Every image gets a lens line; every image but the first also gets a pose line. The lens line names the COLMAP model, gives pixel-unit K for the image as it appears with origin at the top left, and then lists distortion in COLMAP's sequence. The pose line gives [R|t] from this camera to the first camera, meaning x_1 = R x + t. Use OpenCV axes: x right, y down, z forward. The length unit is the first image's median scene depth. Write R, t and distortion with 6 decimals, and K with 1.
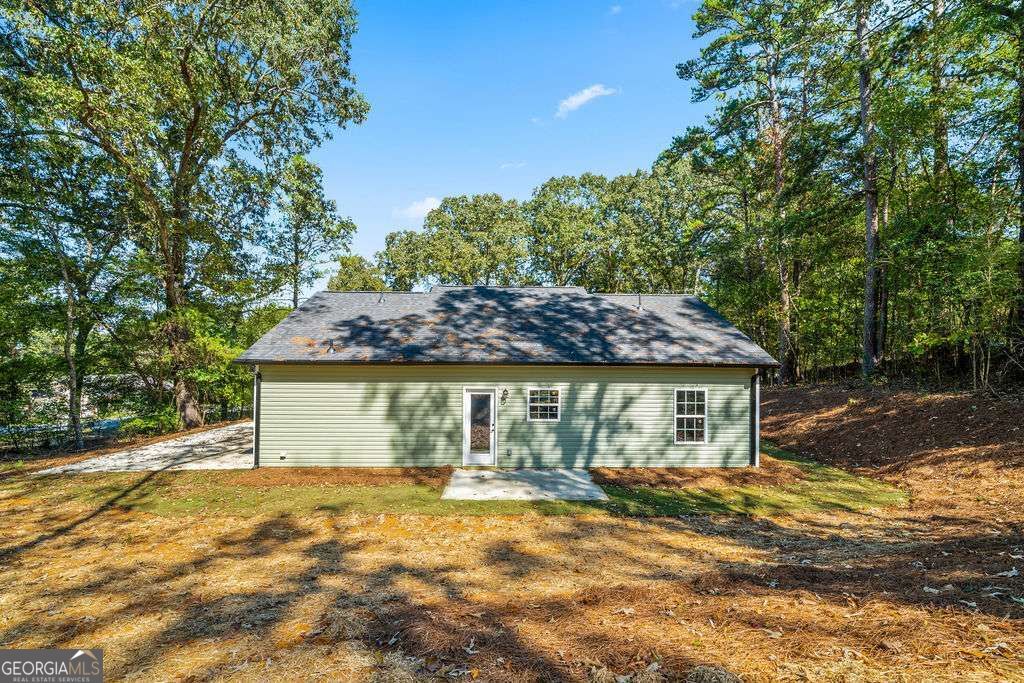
lens RADIAL K [[448.6, 0, 508.3], [0, 448.6, 353.3], [0, 0, 1]] dist [-0.042570, -0.000009]
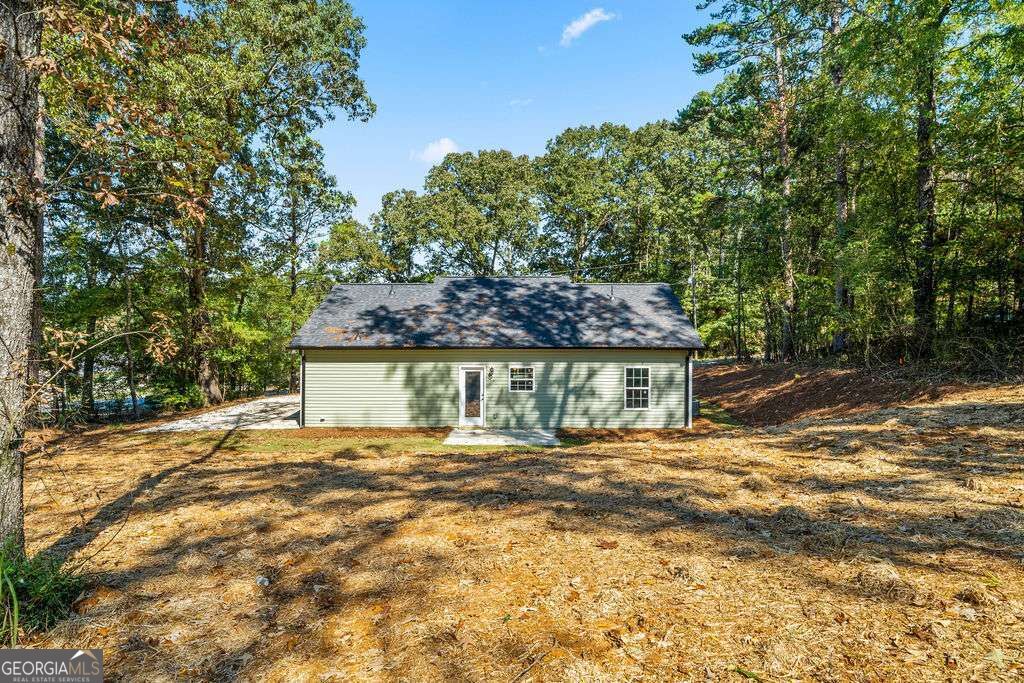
lens RADIAL K [[548.4, 0, 512.0], [0, 548.4, 341.5], [0, 0, 1]] dist [0.001314, 0.000053]
pose [[0.999595, -0.004597, -0.028094, 0.074430], [0.005502, 0.999466, 0.032222, -0.036003], [0.027931, -0.032364, 0.999086, -0.494271]]
